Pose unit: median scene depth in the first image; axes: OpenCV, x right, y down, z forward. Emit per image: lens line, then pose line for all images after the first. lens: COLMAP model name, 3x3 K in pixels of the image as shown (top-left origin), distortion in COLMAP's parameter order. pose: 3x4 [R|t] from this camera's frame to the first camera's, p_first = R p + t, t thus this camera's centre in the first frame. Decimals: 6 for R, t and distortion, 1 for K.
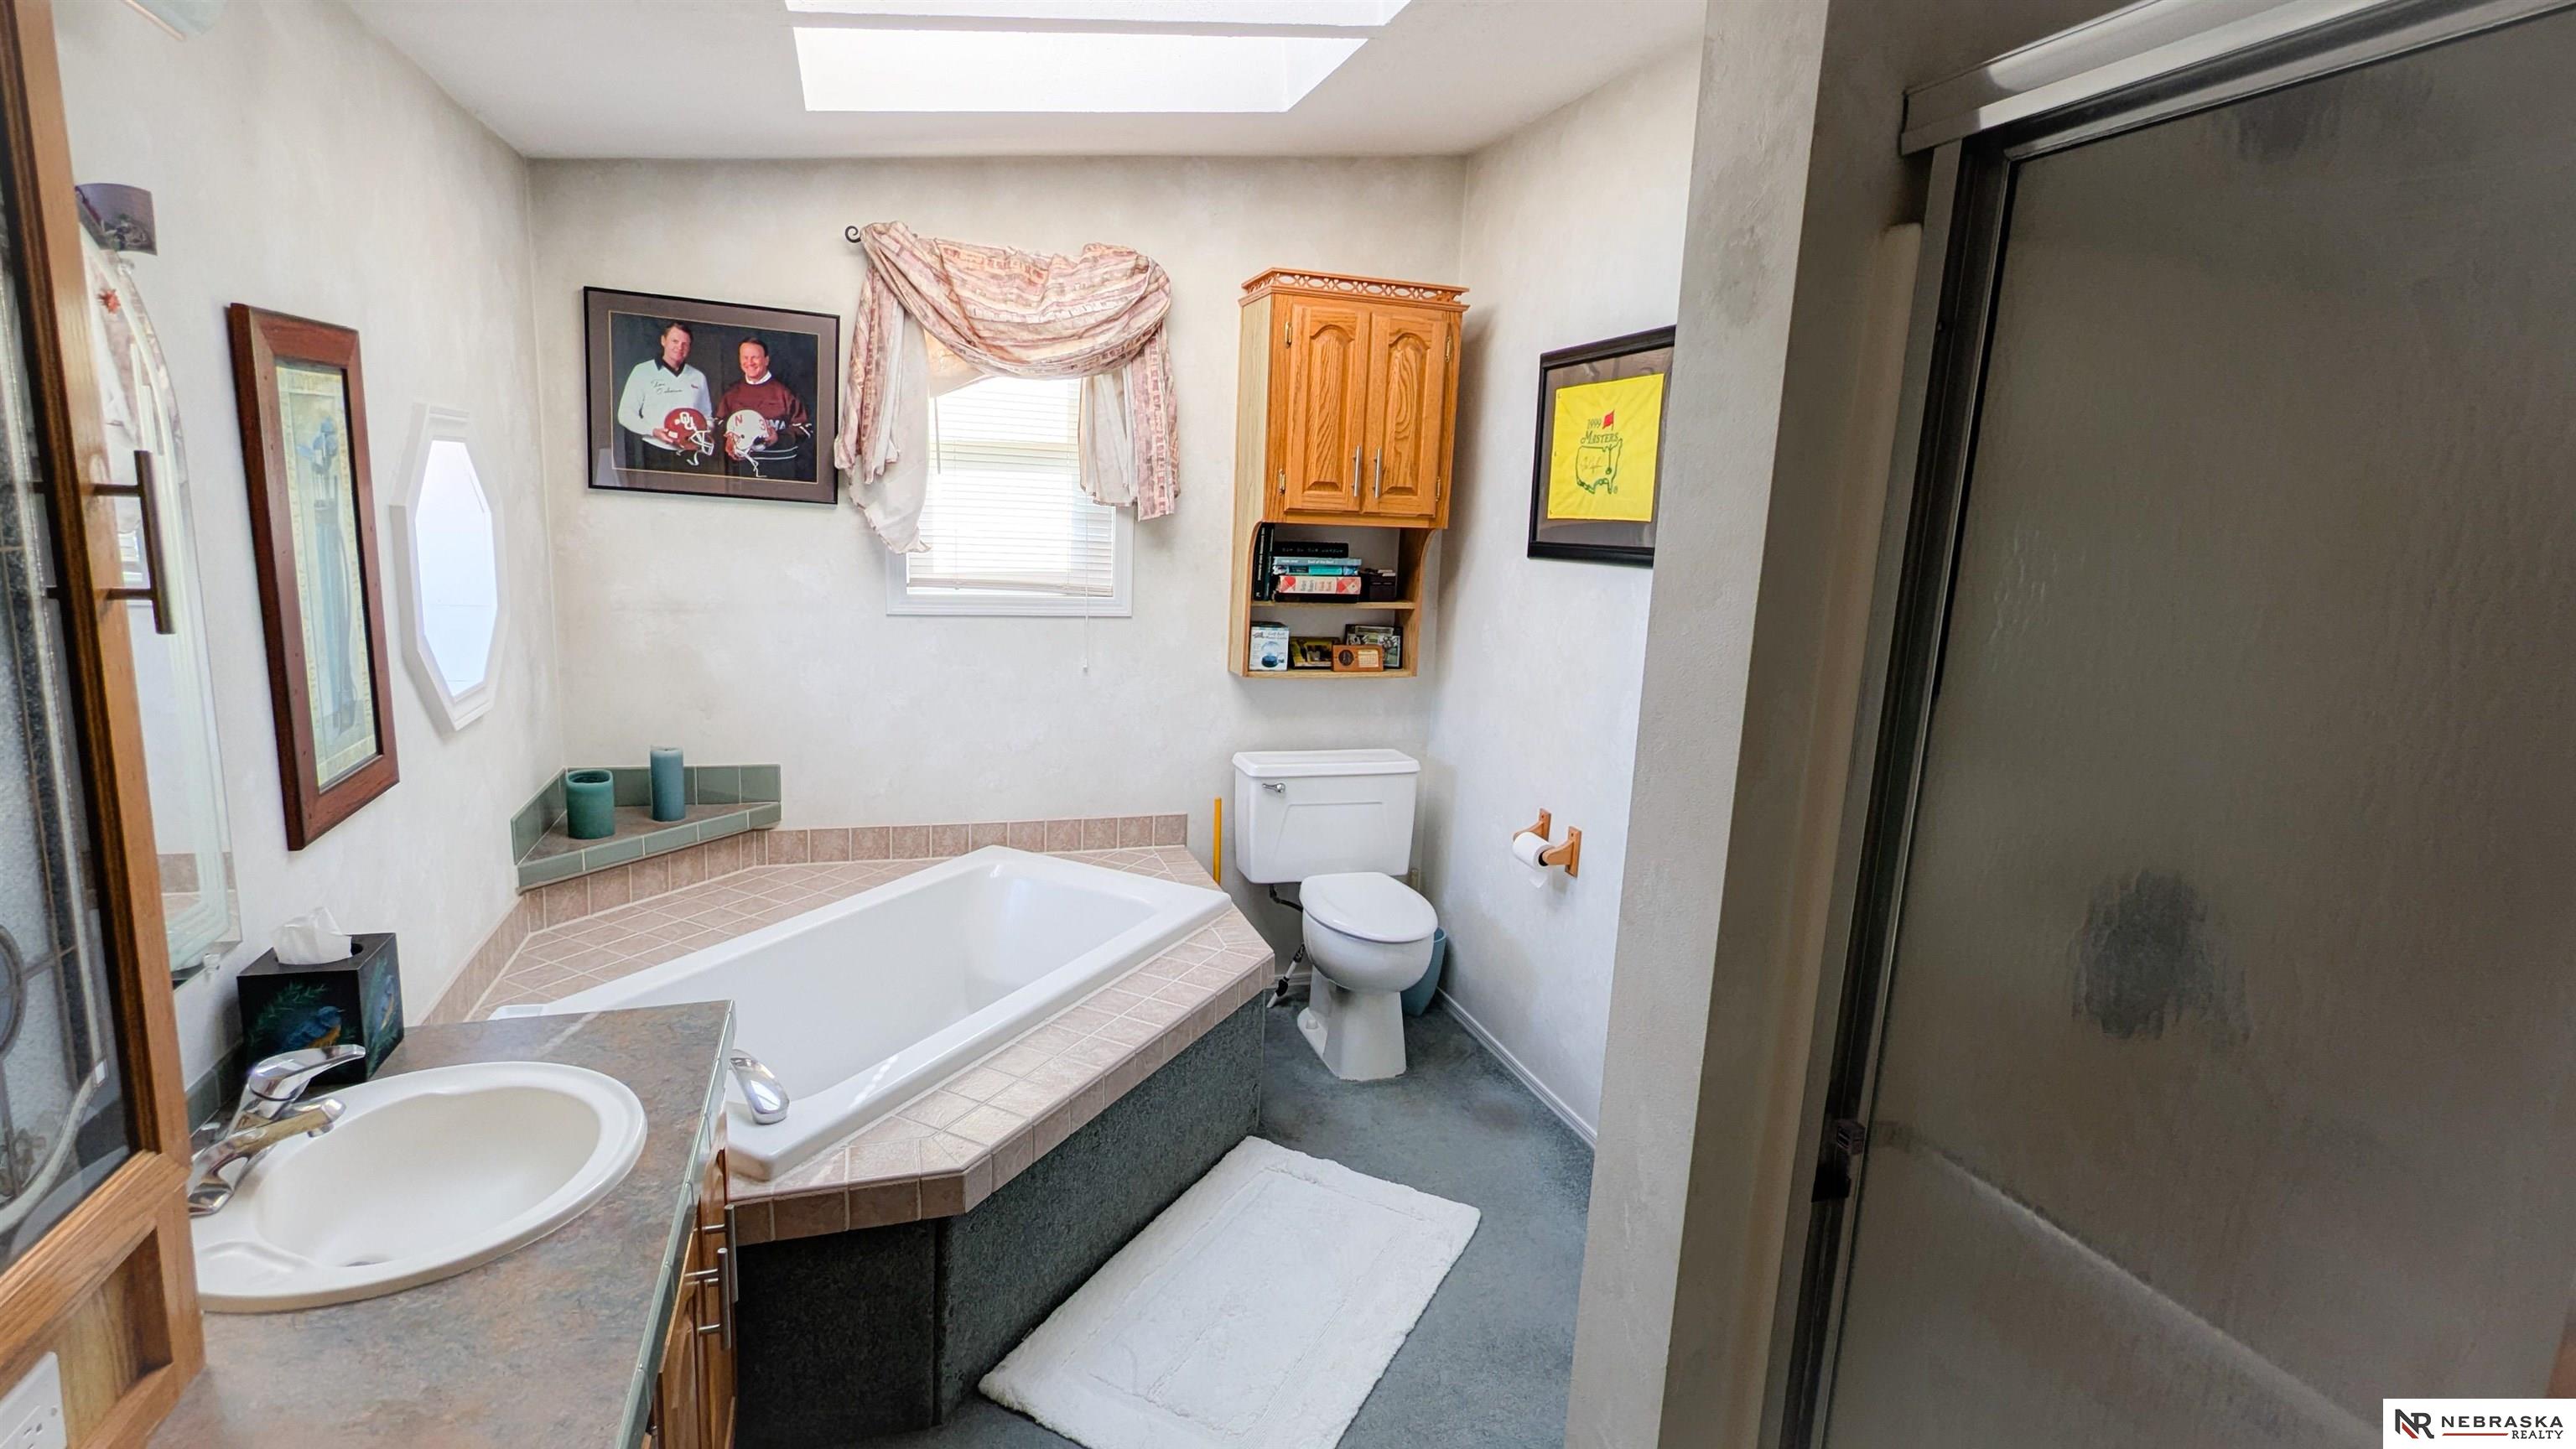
lens RADIAL K [[1212.3, 0, 1282.9], [0, 1212.3, 720.5], [0, 0, 1]] dist [-0.000845, -0.000081]
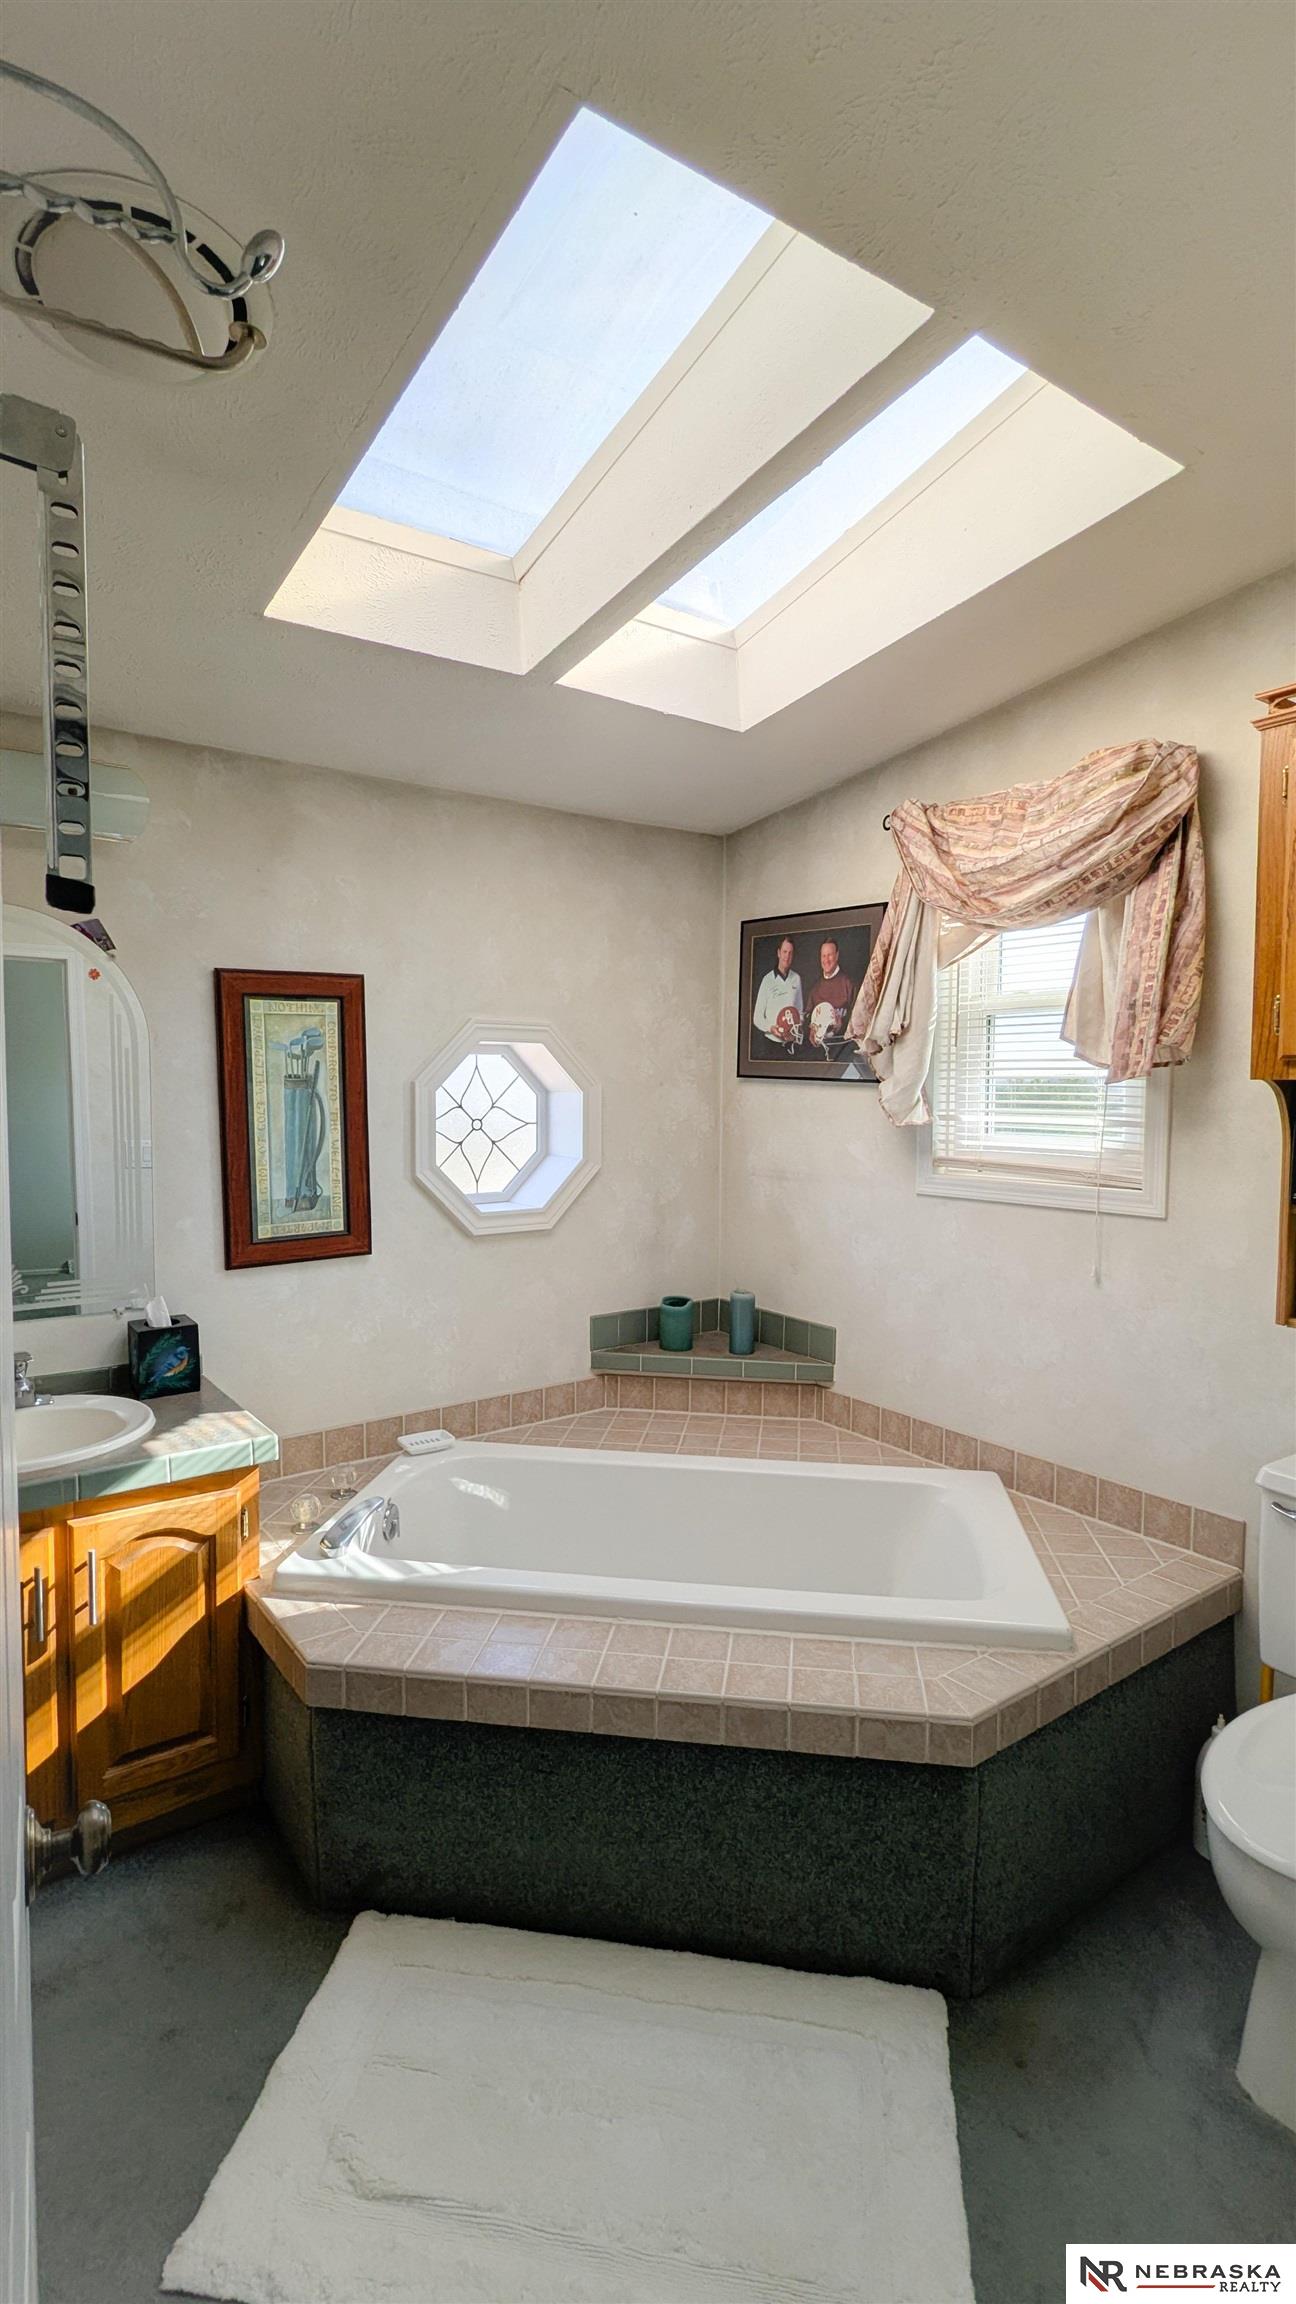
lens RADIAL K [[1084.3, 0, 648.0], [0, 1084.3, 1152.0], [0, 0, 1]] dist [-0.000845, -0.000081]
pose [[0.302934, 0.013744, -0.952913, 0.461284], [-0.168139, 0.984982, -0.039245, -0.053859], [0.938062, 0.172111, 0.300695, 0.571187]]
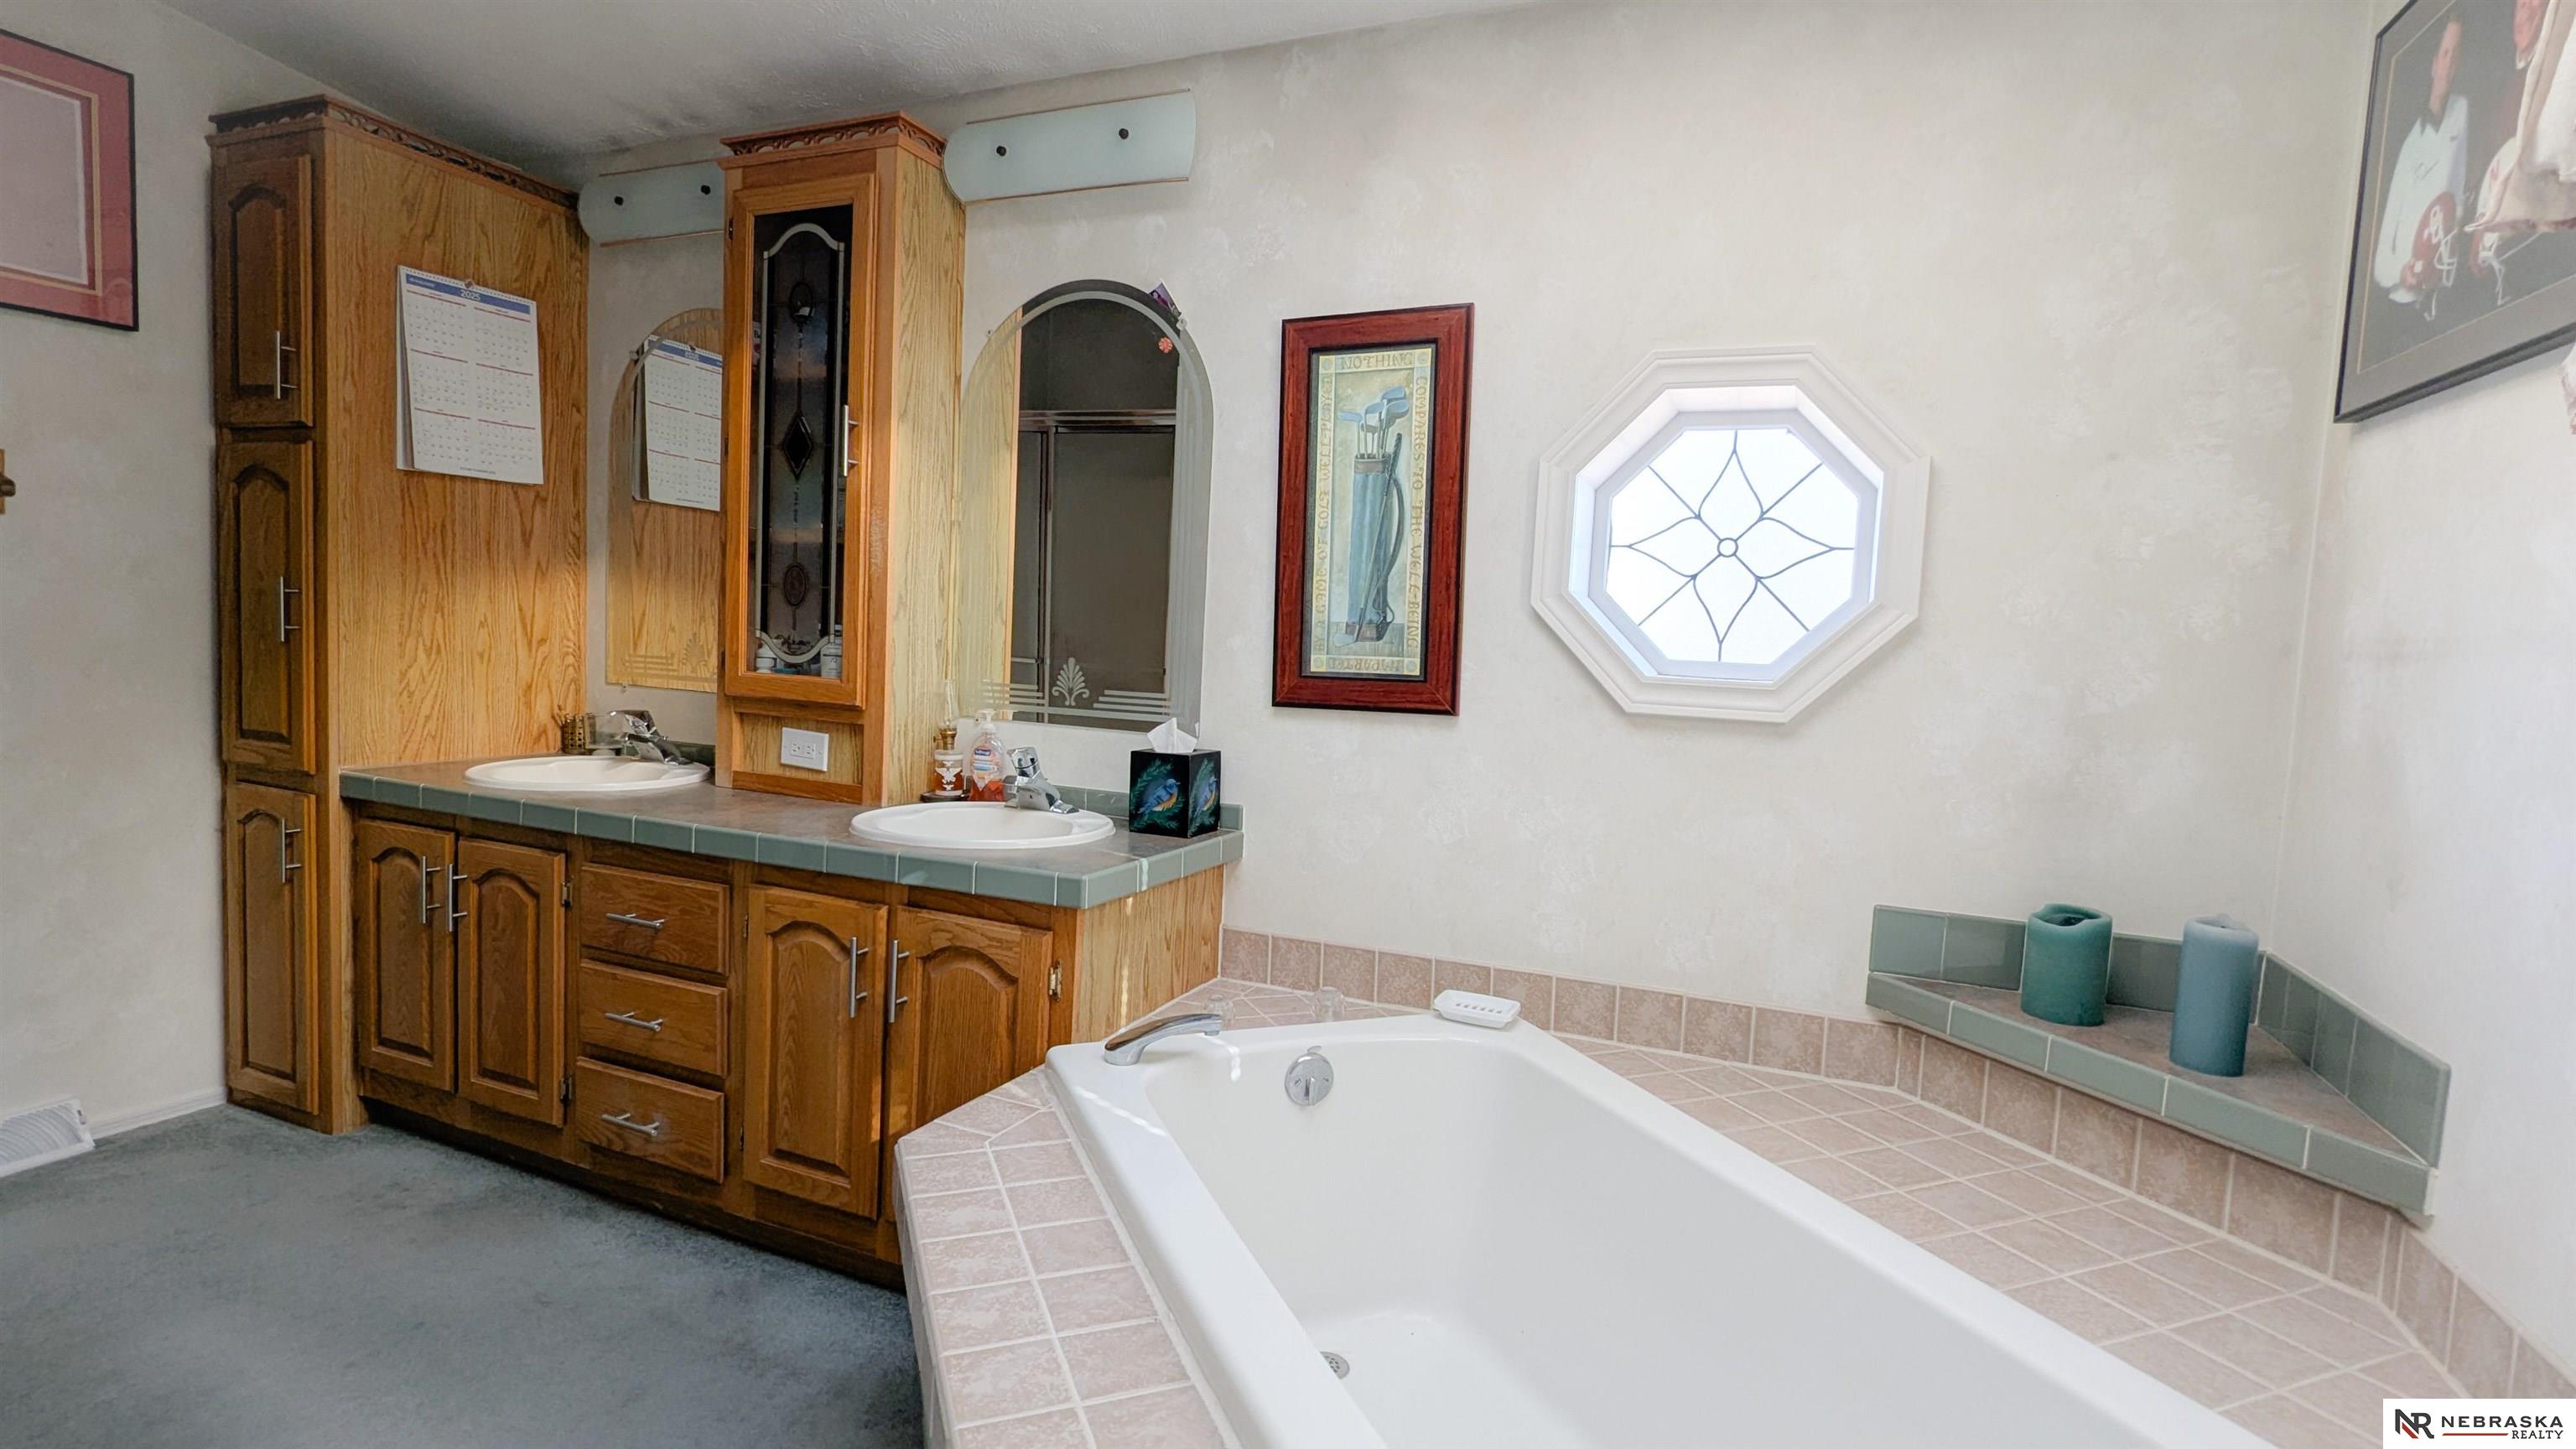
lens RADIAL K [[1212.3, 0, 1282.9], [0, 1212.3, 720.5], [0, 0, 1]] dist [-0.000845, -0.000081]
pose [[-0.669718, -0.031084, -0.741964, 0.110322], [-0.216222, 0.963997, 0.154782, -0.049527], [0.710440, 0.264089, -0.652328, 1.022640]]
